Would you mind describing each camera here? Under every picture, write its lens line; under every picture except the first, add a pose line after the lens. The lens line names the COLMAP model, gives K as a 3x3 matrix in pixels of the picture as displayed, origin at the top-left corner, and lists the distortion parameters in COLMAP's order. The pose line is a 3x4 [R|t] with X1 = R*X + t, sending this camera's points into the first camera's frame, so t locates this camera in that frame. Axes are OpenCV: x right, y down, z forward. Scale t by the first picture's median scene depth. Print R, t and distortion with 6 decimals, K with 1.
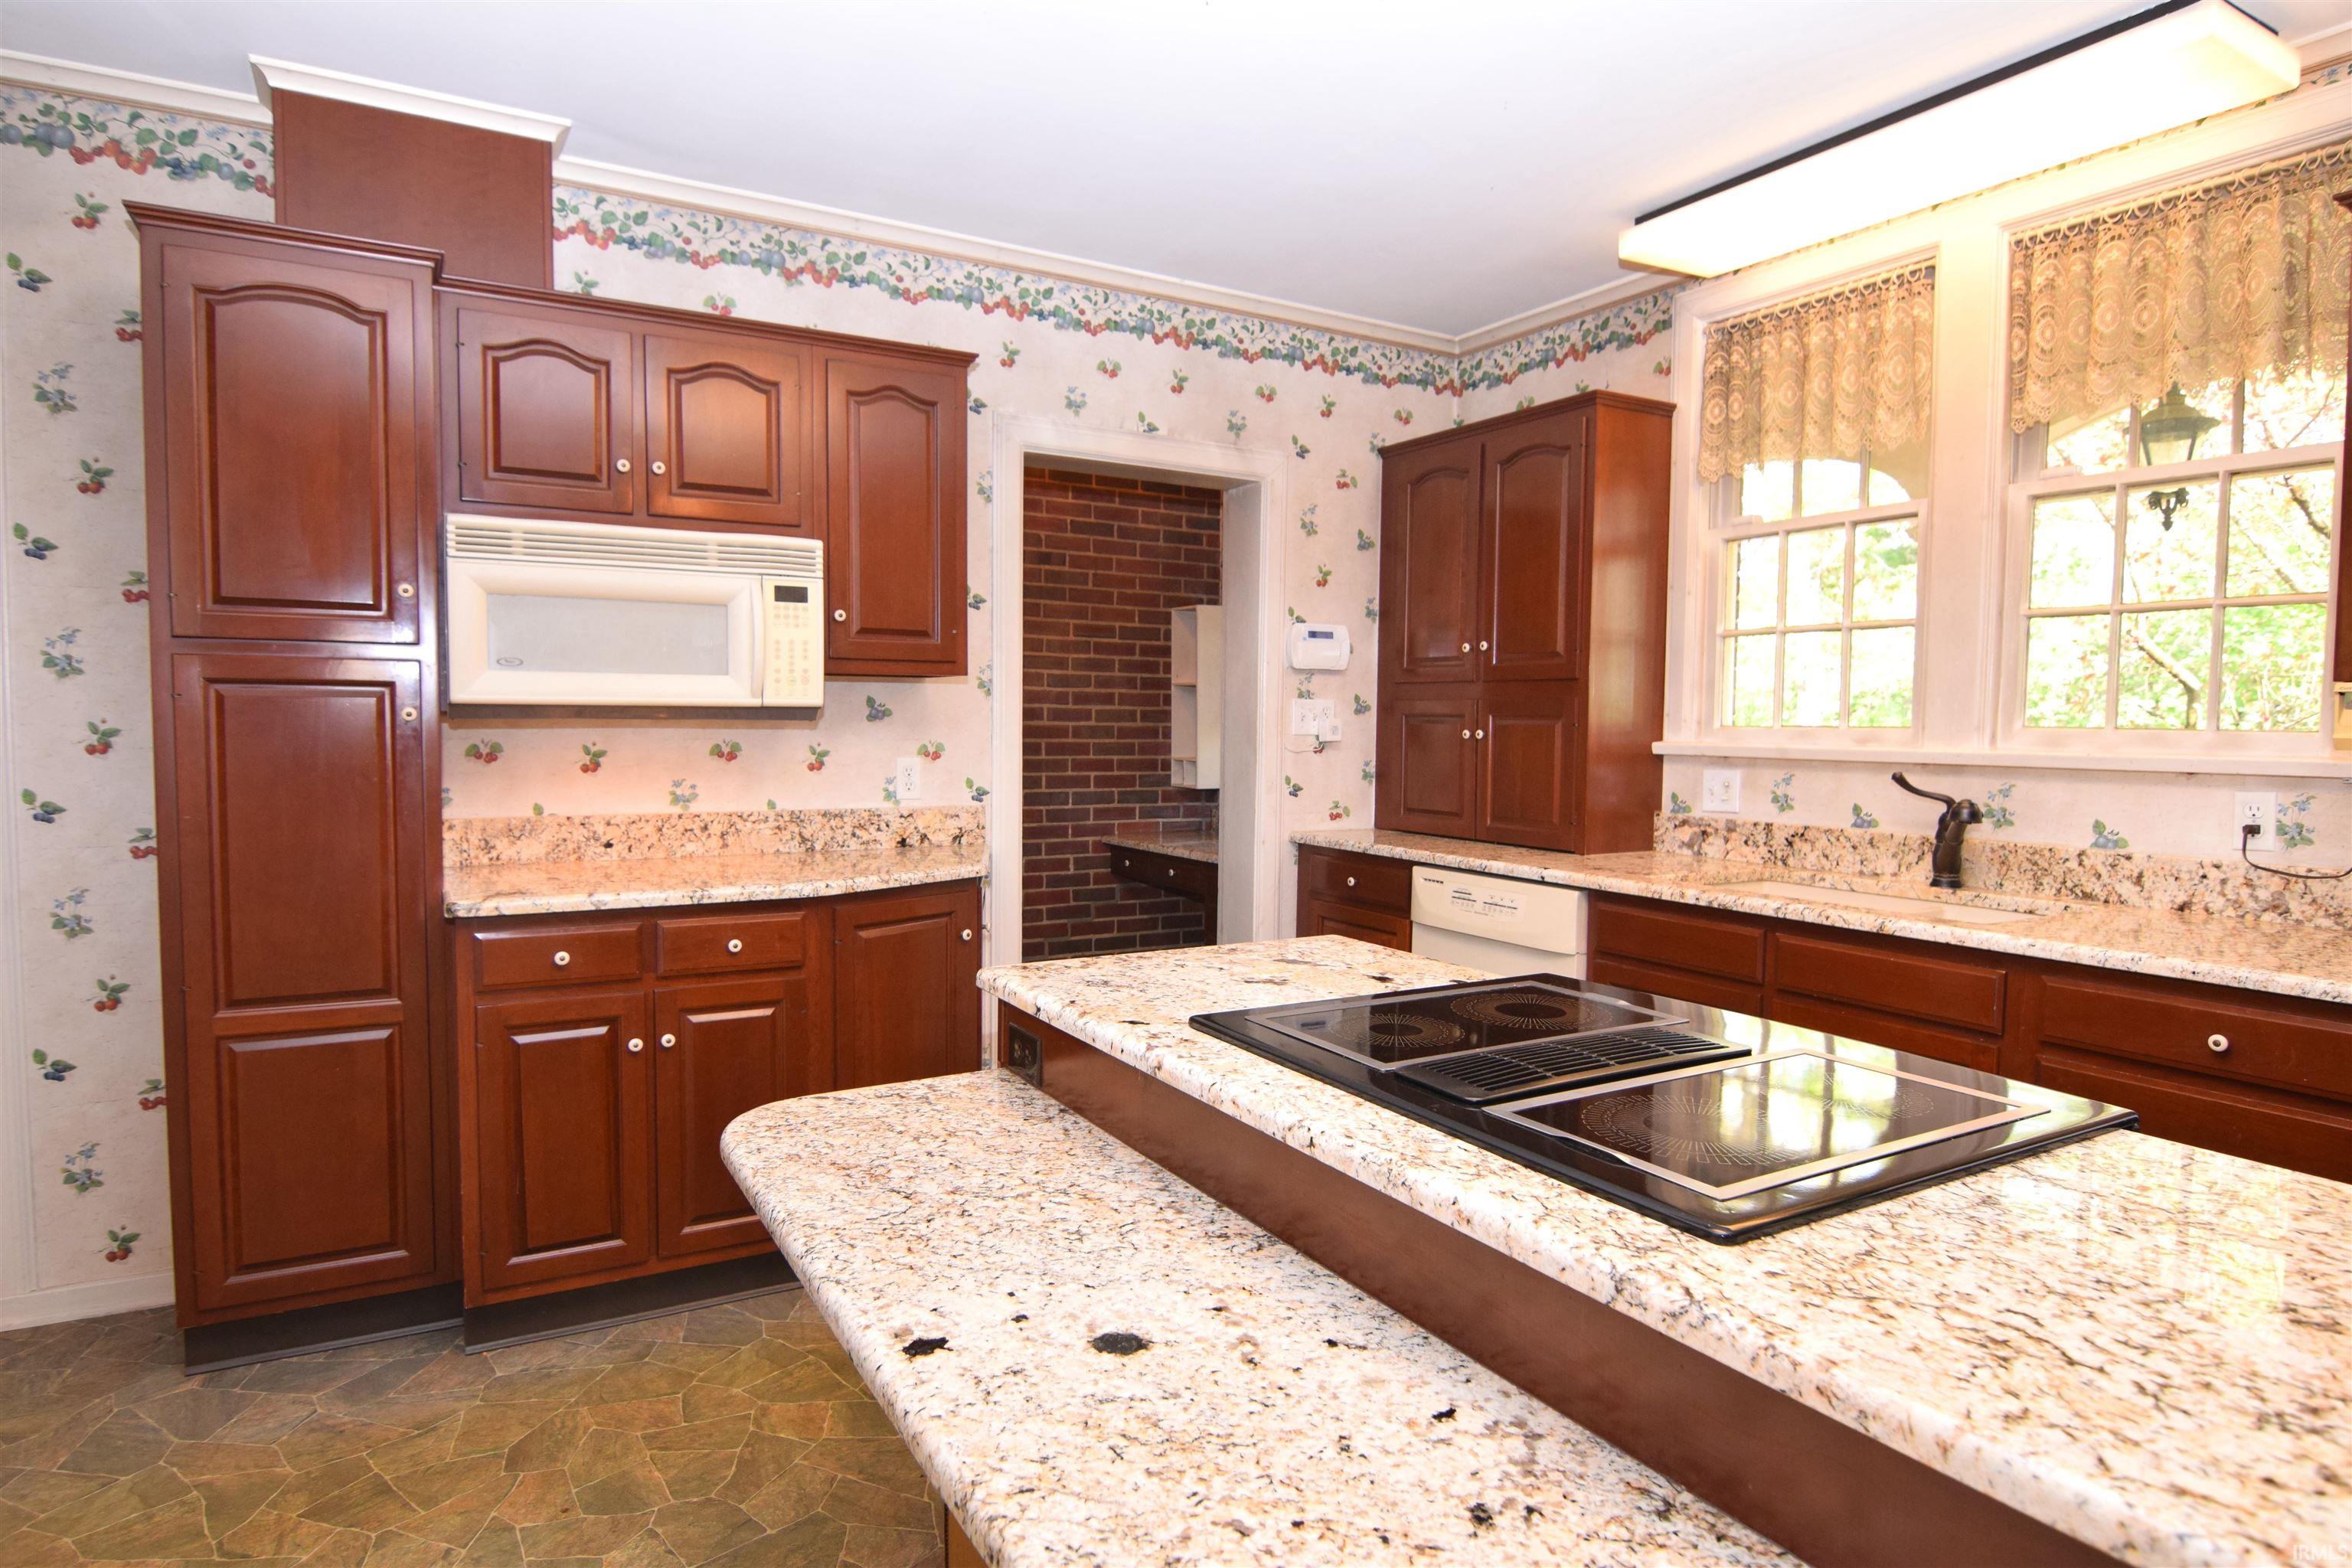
lens RADIAL K [[1309.4, 0, 1176.5], [0, 1309.4, 795.2], [0, 0, 1]] dist [-0.003161, -0.008761]
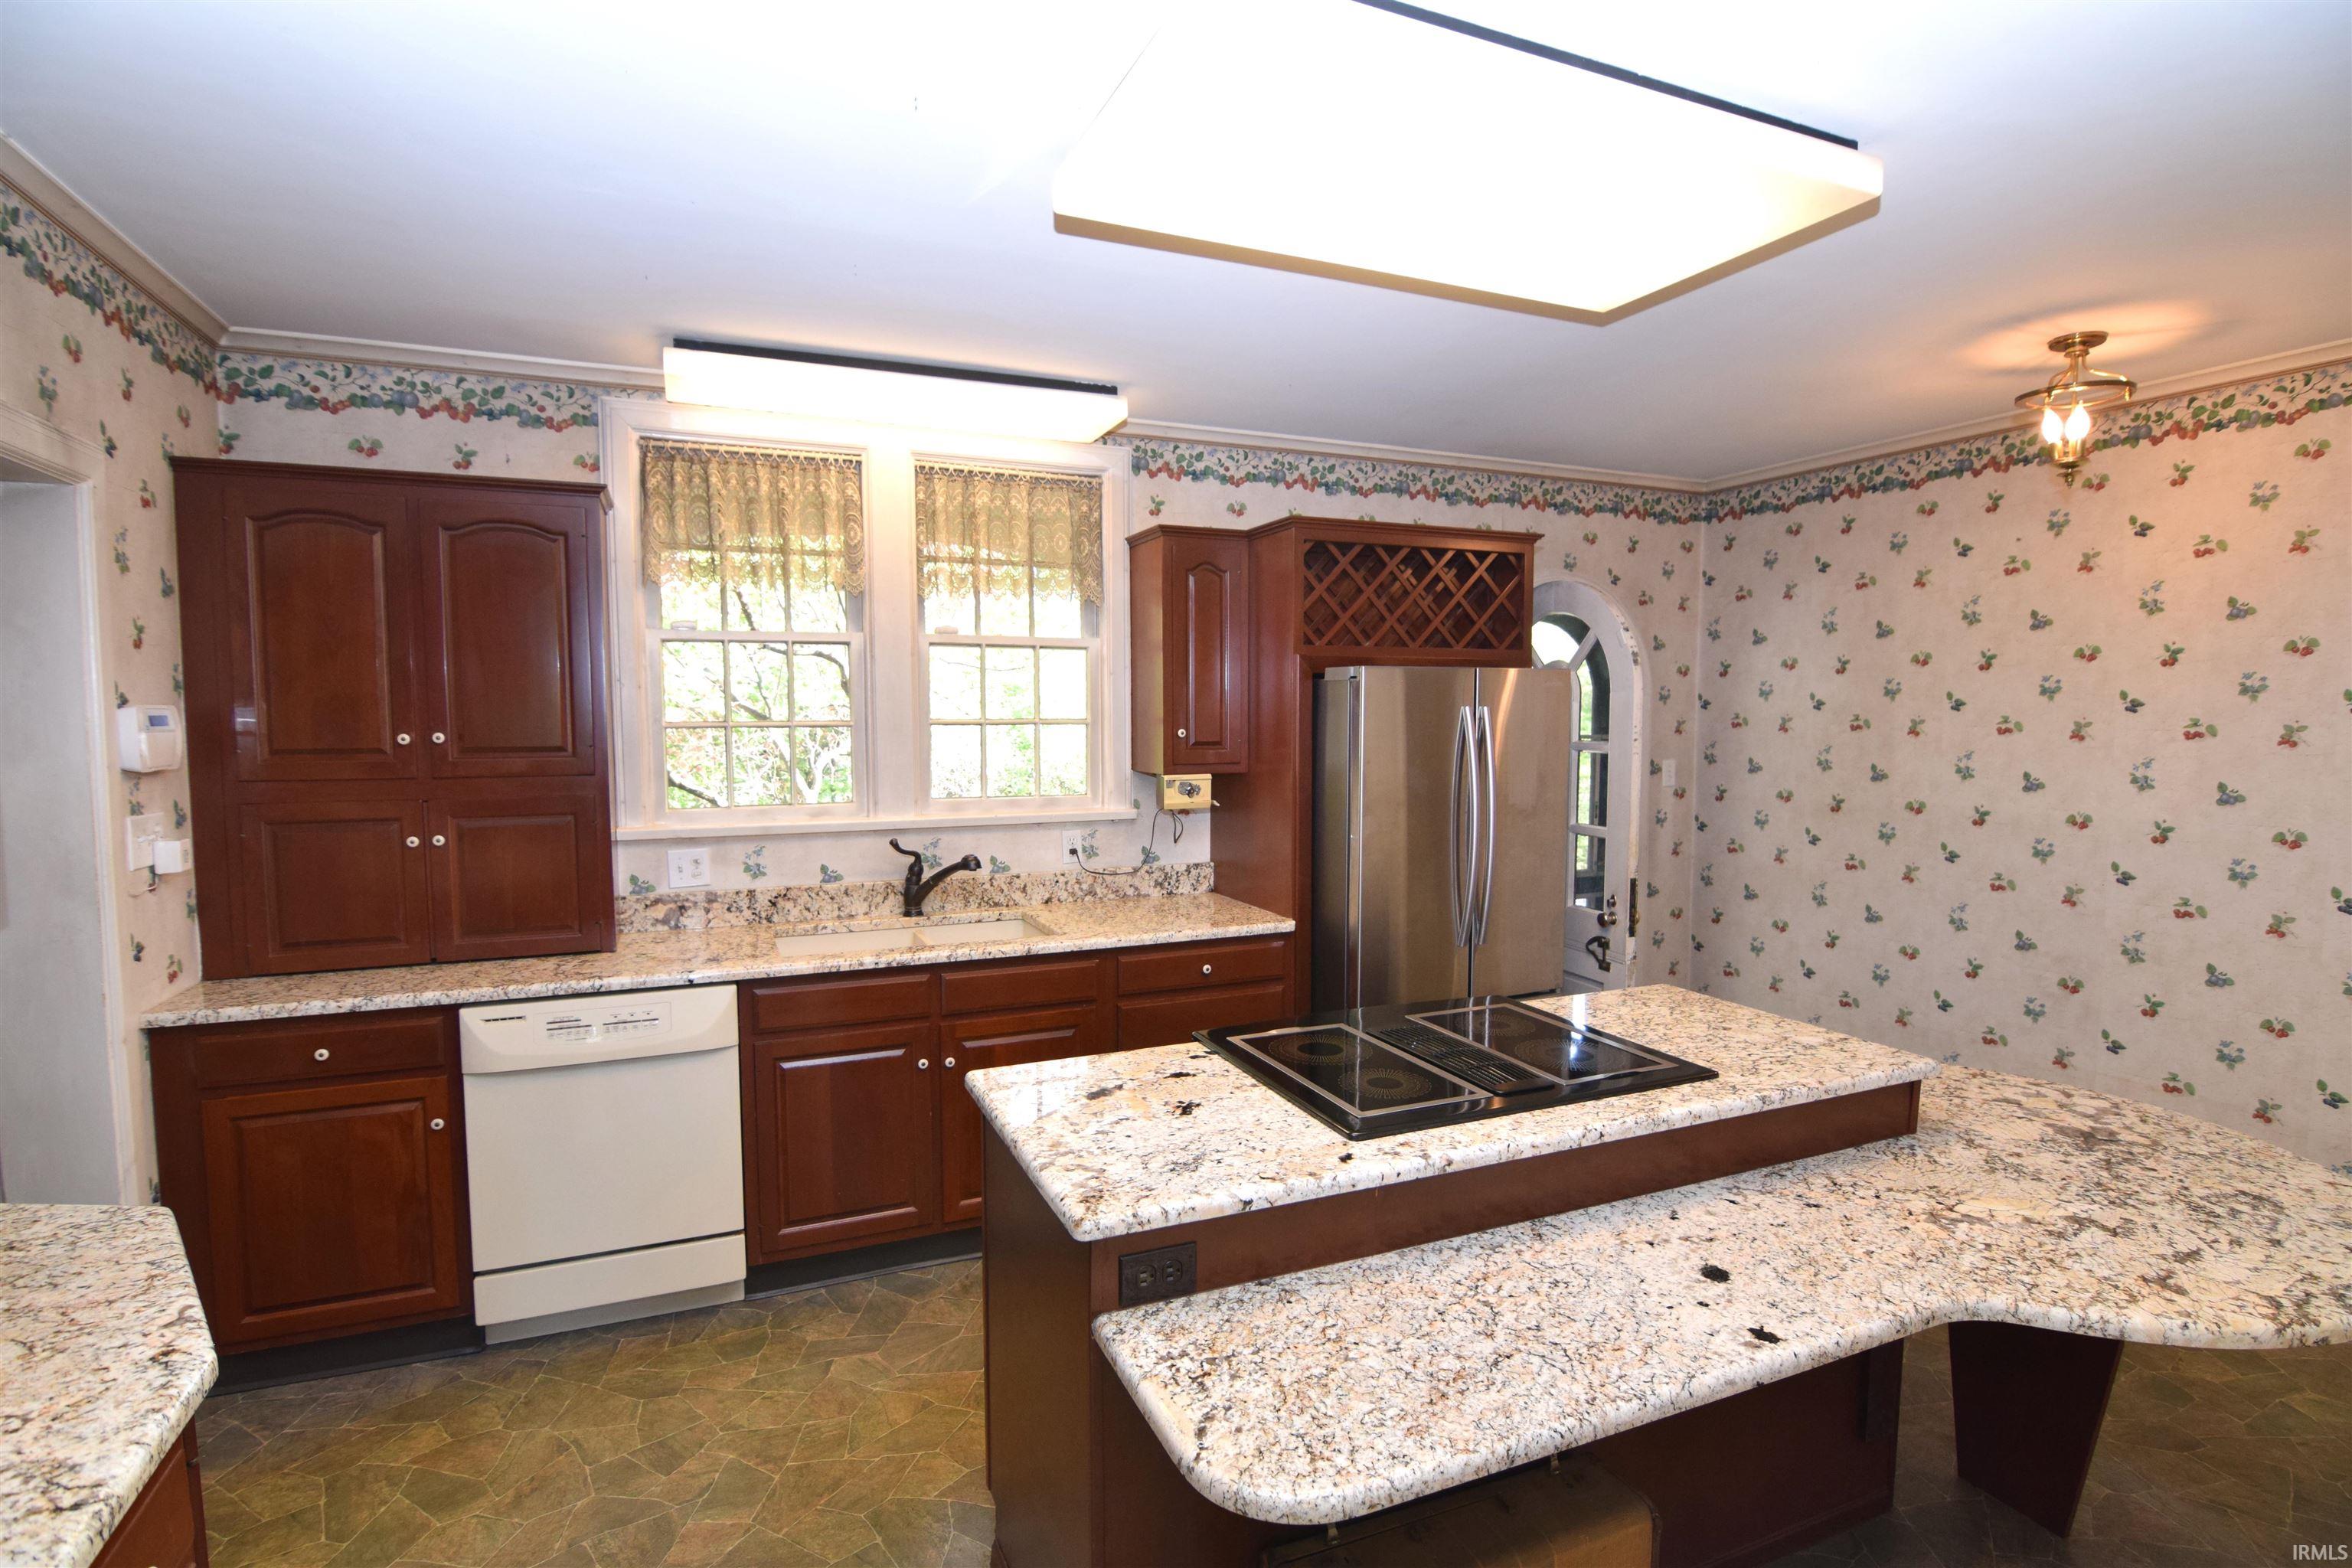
lens RADIAL K [[1137.3, 0, 1175.3], [0, 1137.3, 791.3], [0, 0, 1]] dist [-0.012925, -0.005888]
pose [[0.116169, -0.079154, 0.990070, -0.577486], [0.060902, 0.995511, 0.072443, -0.133710], [-0.991361, 0.051882, 0.120468, 0.560937]]
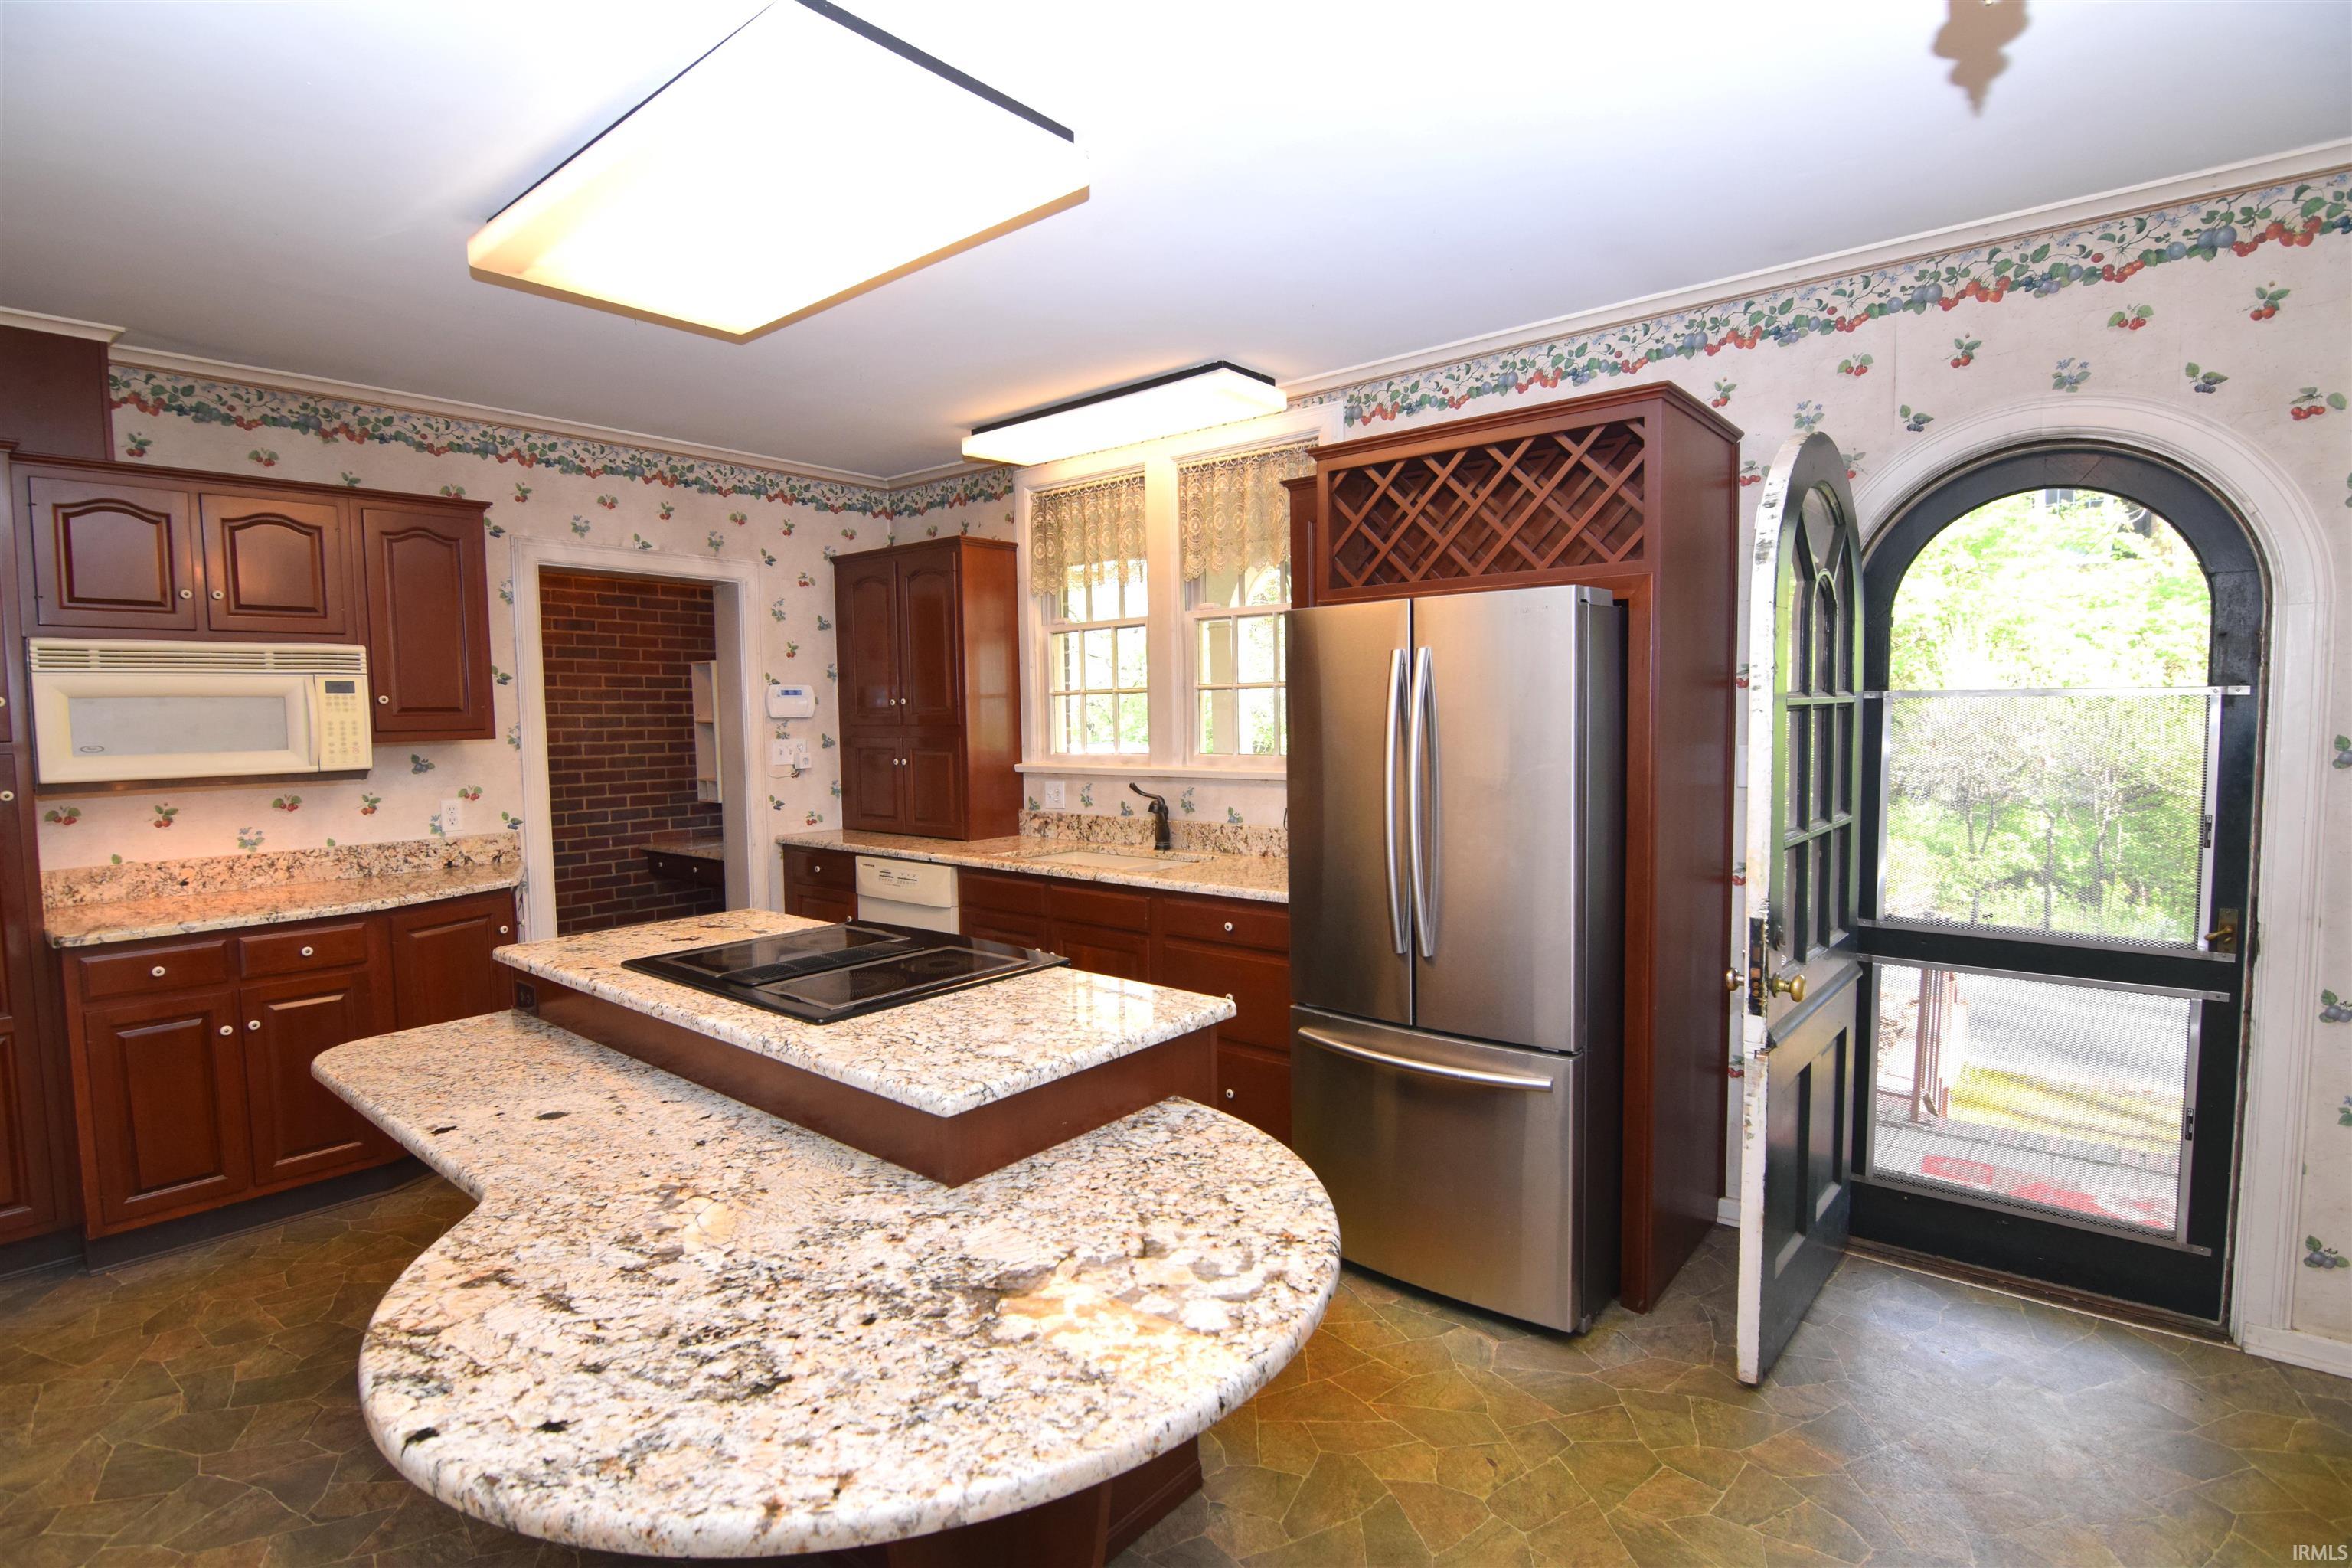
lens RADIAL K [[1137.3, 0, 1181.8], [0, 1137.3, 793.0], [0, 0, 1]] dist [-0.012925, -0.005888]
pose [[0.938147, -0.047754, 0.342928, 0.112898], [0.043898, 0.998855, 0.019004, -0.029053], [-0.343443, -0.002774, 0.939170, -0.378756]]
